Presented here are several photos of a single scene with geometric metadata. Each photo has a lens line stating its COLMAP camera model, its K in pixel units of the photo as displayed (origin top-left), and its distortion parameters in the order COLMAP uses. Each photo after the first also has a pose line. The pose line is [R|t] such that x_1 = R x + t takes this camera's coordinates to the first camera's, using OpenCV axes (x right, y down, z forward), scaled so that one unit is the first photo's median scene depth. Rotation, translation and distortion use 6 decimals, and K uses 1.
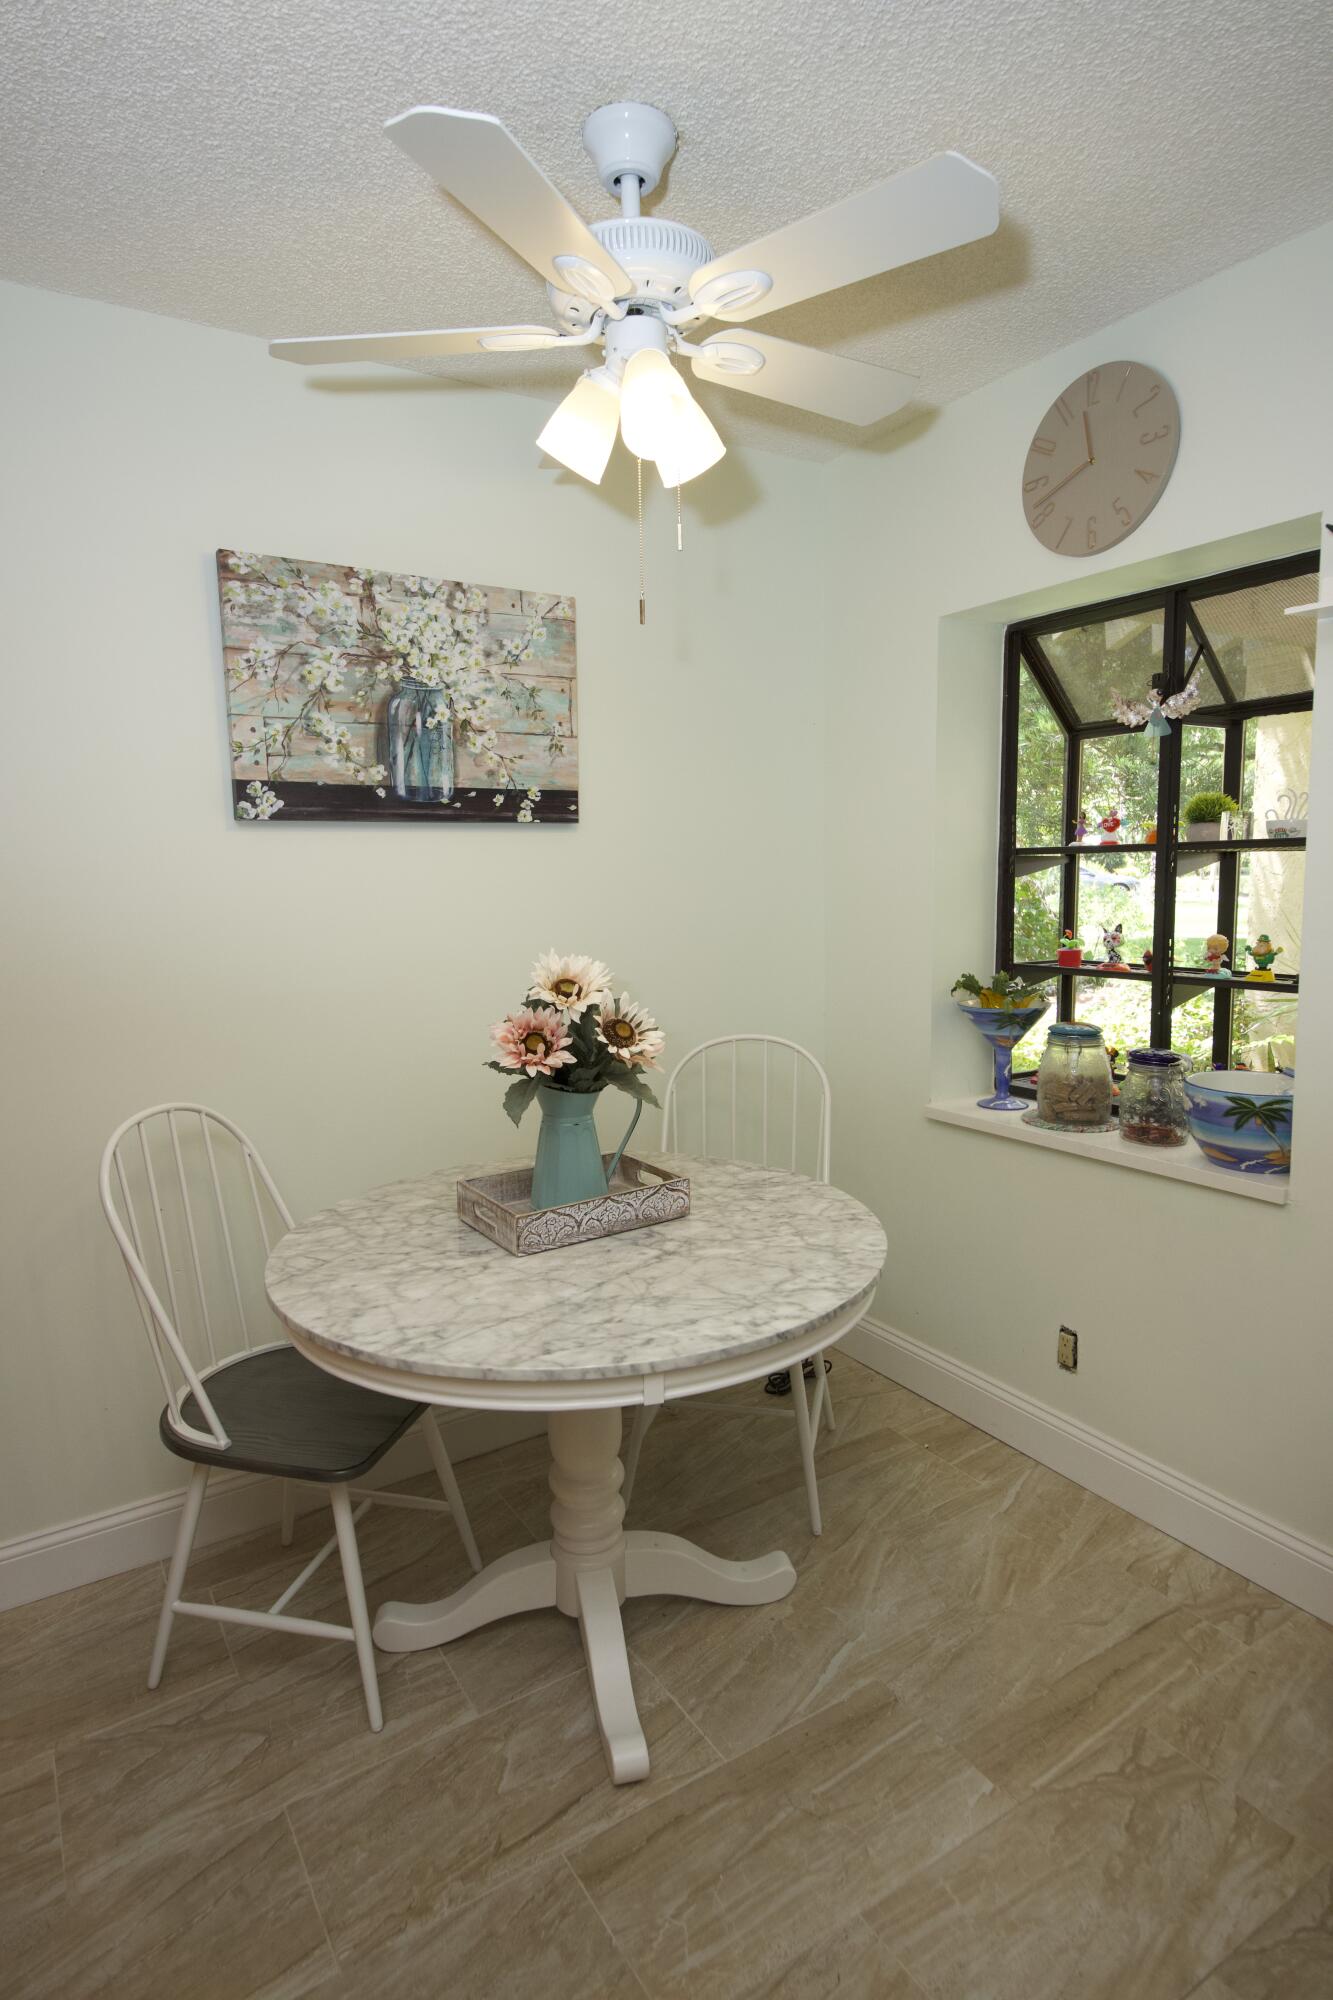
lens RADIAL K [[1080.4, 0, 665.8], [0, 1080.4, 1002.1], [0, 0, 1]] dist [0.058497, -0.038546]
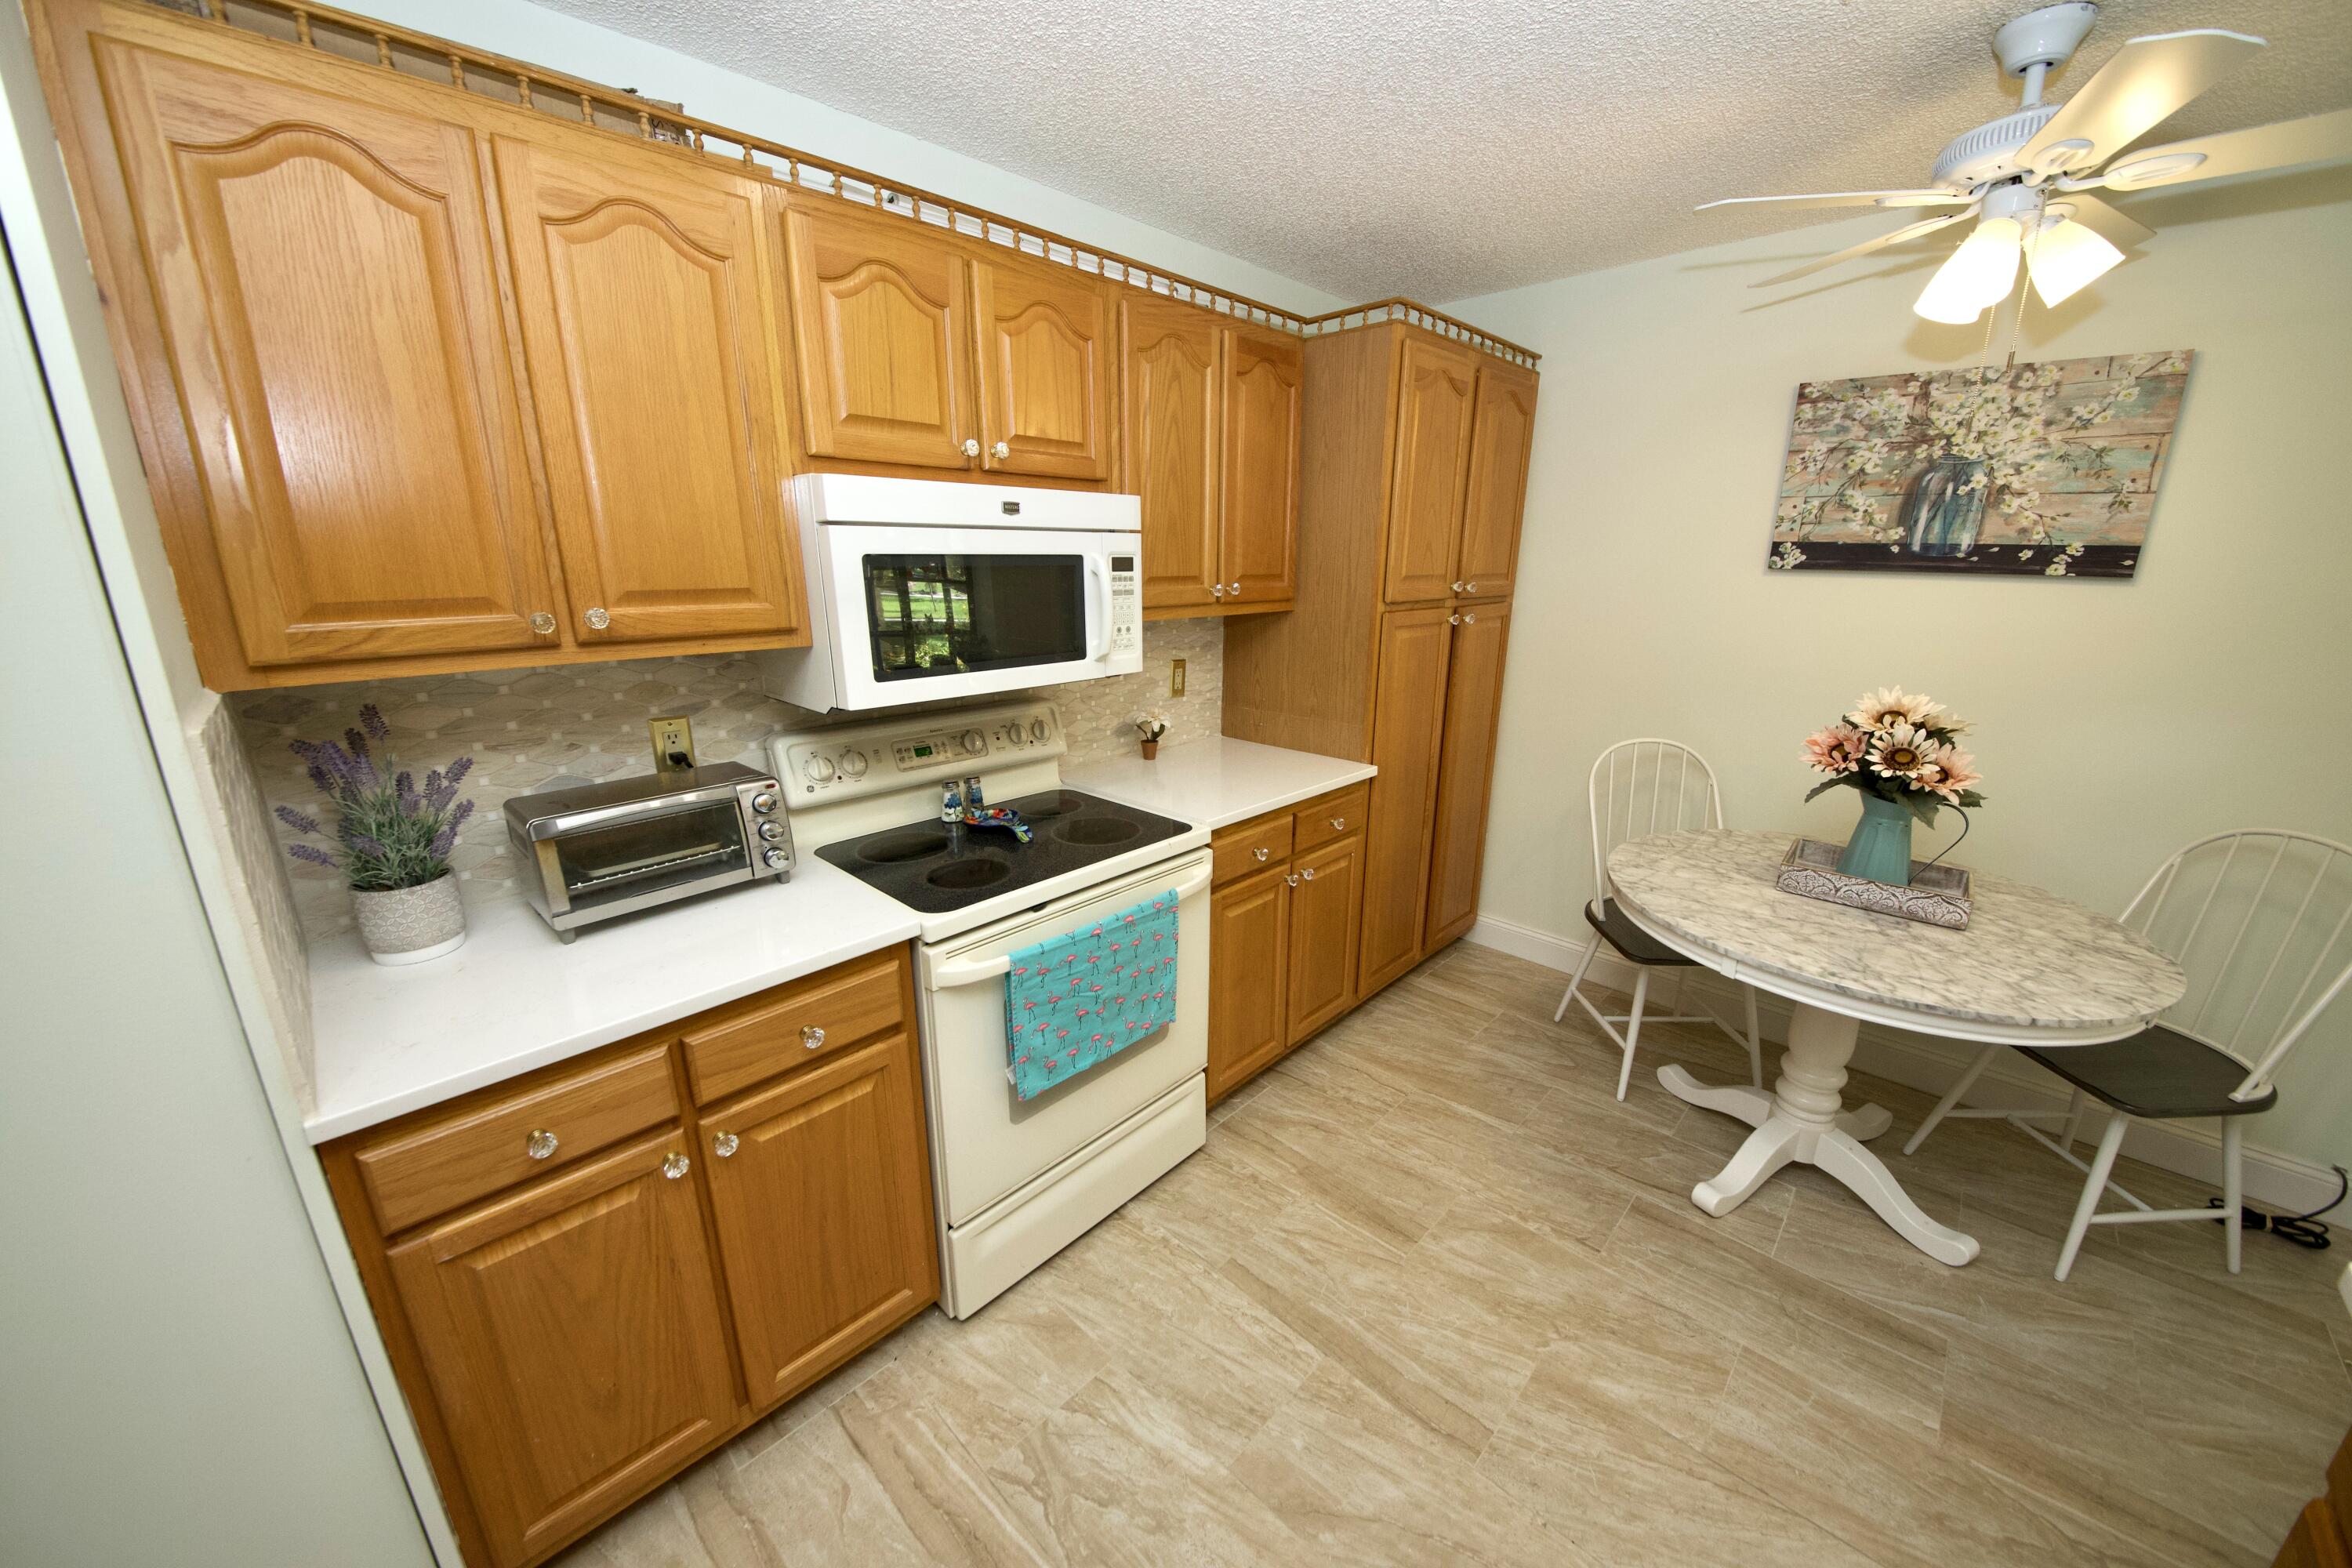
lens RADIAL K [[840.7, 0, 1179.7], [0, 840.7, 787.3], [0, 0, 1]] dist [0.015823, -0.012669]
pose [[0.239409, 0.282679, -0.928857, 0.556946], [-0.138544, 0.956835, 0.255484, -0.061307], [0.960983, 0.067523, 0.268239, -0.068766]]
